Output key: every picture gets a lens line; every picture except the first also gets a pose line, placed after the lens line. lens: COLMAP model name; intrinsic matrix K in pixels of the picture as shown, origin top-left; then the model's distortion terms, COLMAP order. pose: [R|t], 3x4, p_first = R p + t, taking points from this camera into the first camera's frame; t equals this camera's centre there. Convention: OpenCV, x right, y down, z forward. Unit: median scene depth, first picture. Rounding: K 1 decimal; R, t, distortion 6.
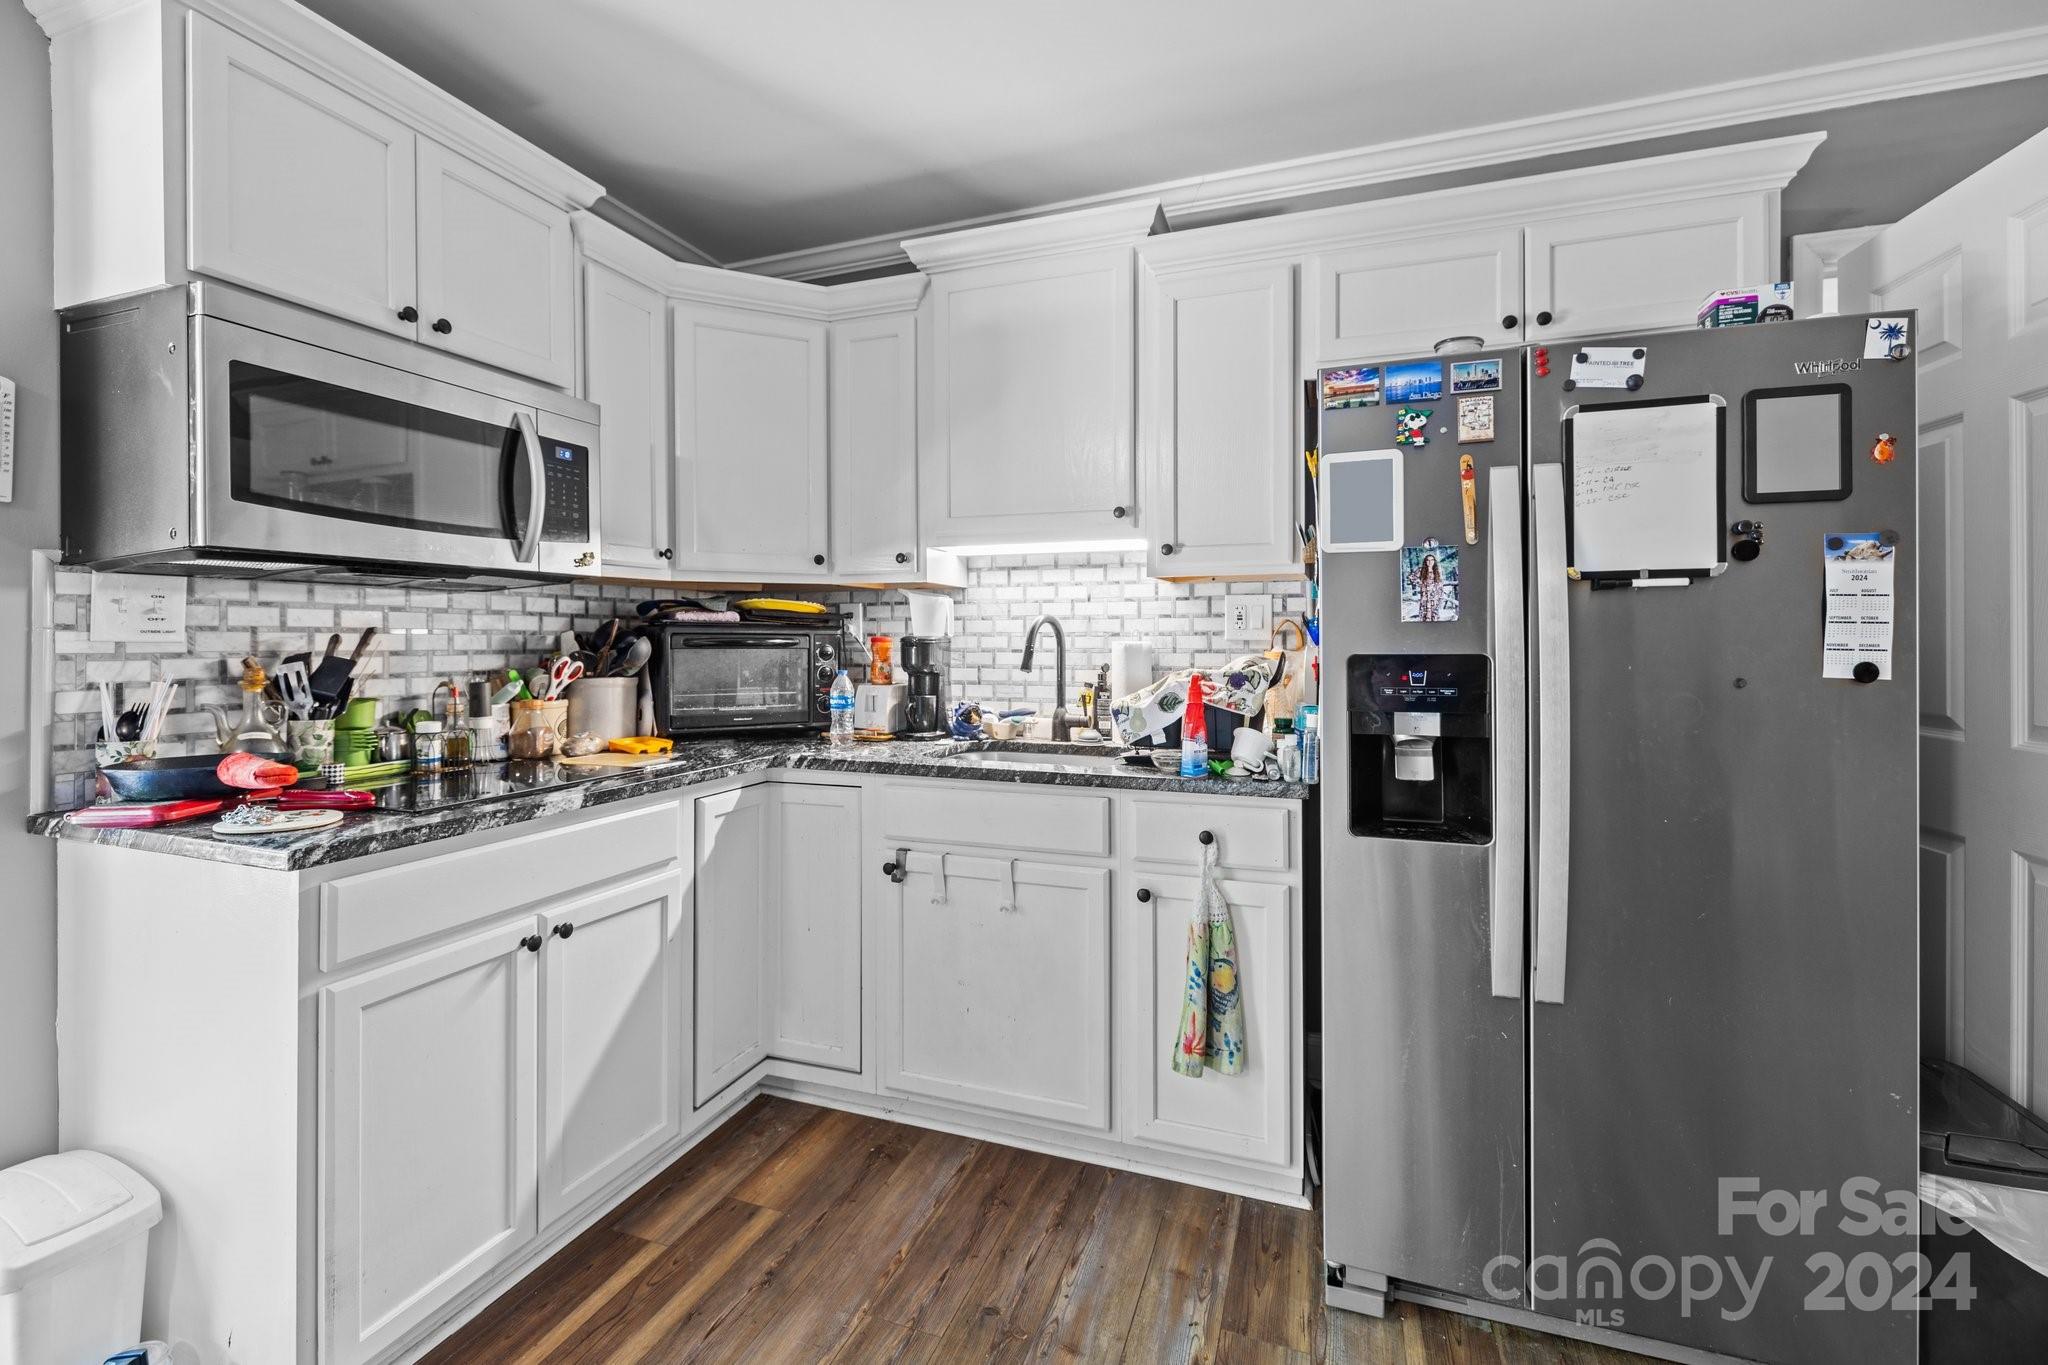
lens RADIAL K [[877.3, 0, 1020.8], [0, 877.3, 643.8], [0, 0, 1]] dist [-0.000795, -0.000201]
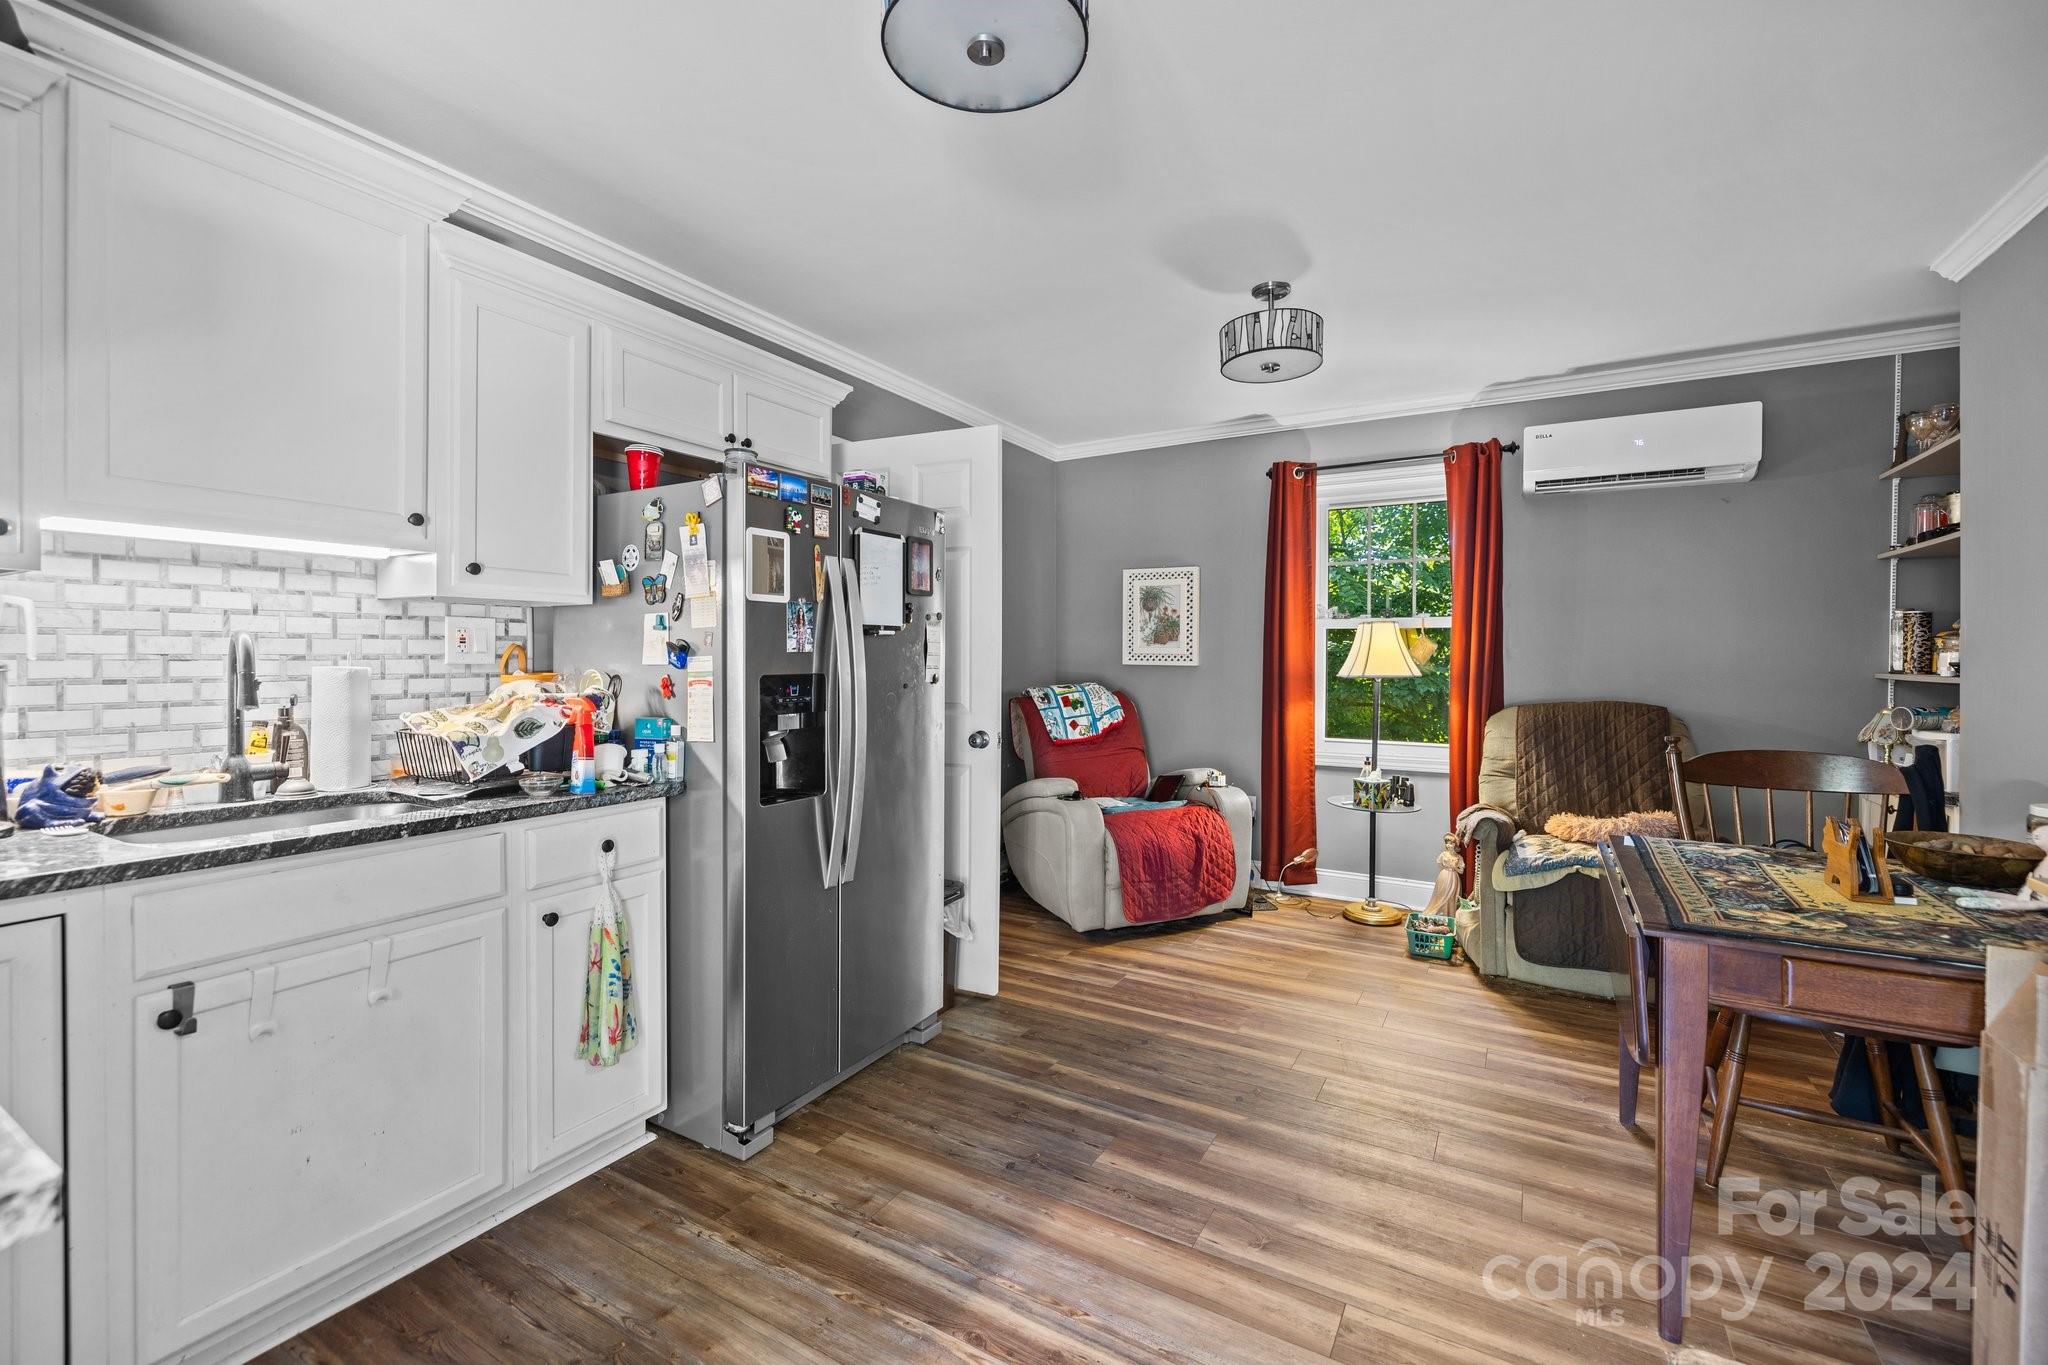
lens RADIAL K [[877.3, 0, 1018.5], [0, 877.3, 666.8], [0, 0, 1]] dist [-0.000795, -0.000201]
pose [[0.178219, -0.008982, 0.983950, -0.708795], [0.003342, 0.999958, 0.008523, -0.008984], [-0.983985, 0.001769, 0.178242, 0.277367]]
